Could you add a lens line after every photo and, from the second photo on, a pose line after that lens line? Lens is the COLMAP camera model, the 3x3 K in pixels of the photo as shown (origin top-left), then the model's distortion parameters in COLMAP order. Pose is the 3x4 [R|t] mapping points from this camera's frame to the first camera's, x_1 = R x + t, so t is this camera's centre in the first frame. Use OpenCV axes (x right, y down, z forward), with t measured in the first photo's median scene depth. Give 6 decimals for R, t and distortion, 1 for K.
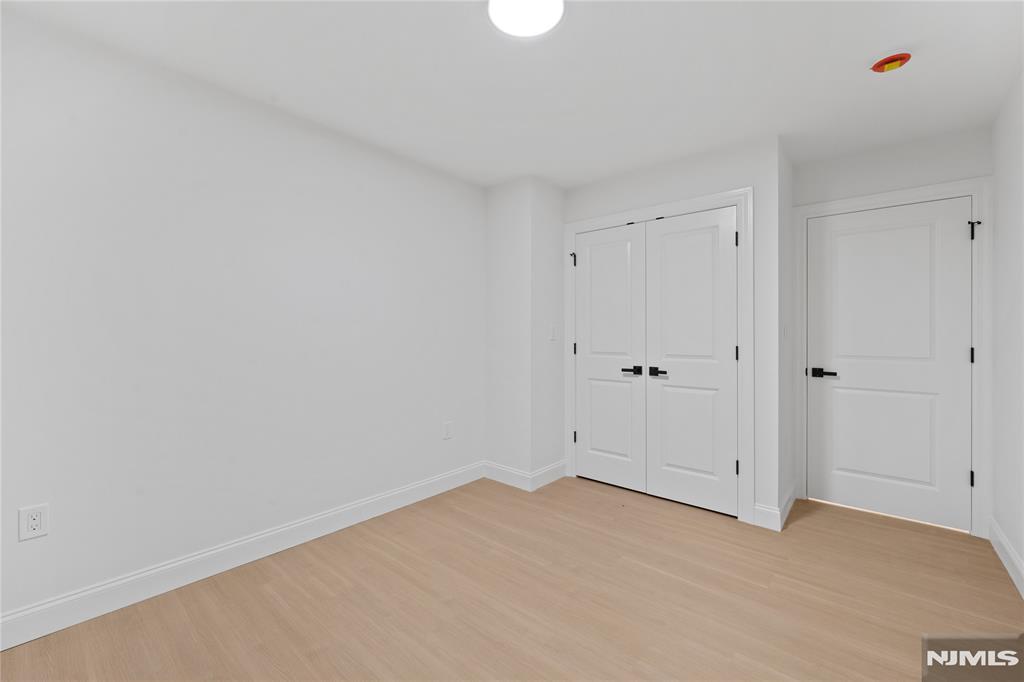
lens RADIAL K [[408.5, 0, 518.7], [0, 408.5, 337.5], [0, 0, 1]] dist [0.006982, 0.000832]
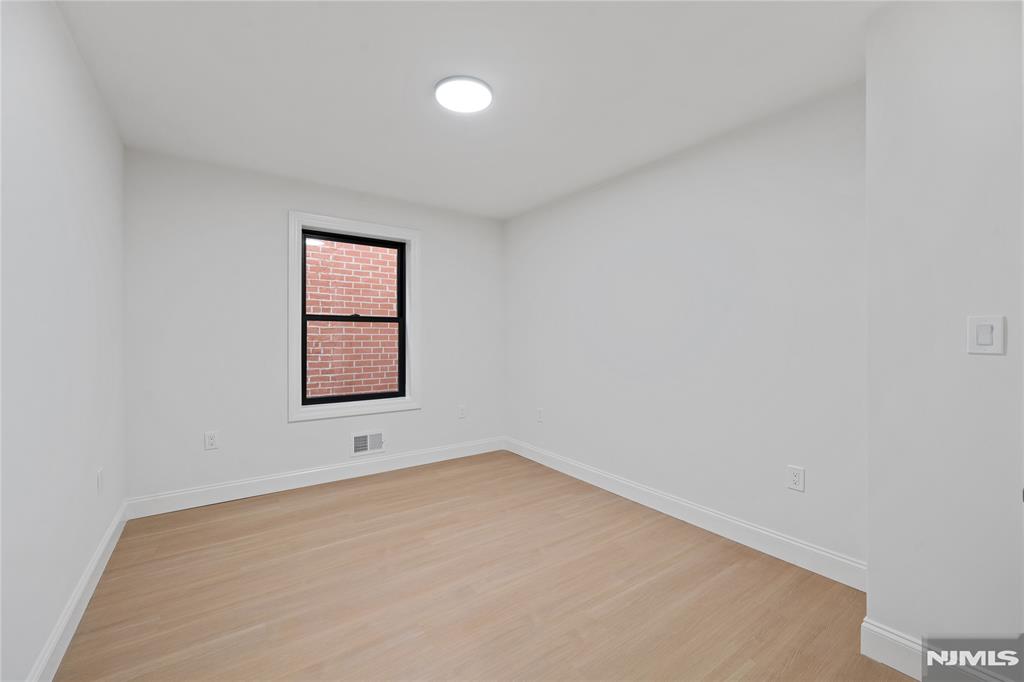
lens RADIAL K [[408.5, 0, 489.8], [0, 408.5, 346.8], [0, 0, 1]] dist [0.006982, 0.000832]
pose [[-0.259987, 0.022245, -0.965356, 0.696964], [-0.007149, 0.999663, 0.024961, -0.002401], [0.965586, 0.013391, -0.259740, 0.778846]]
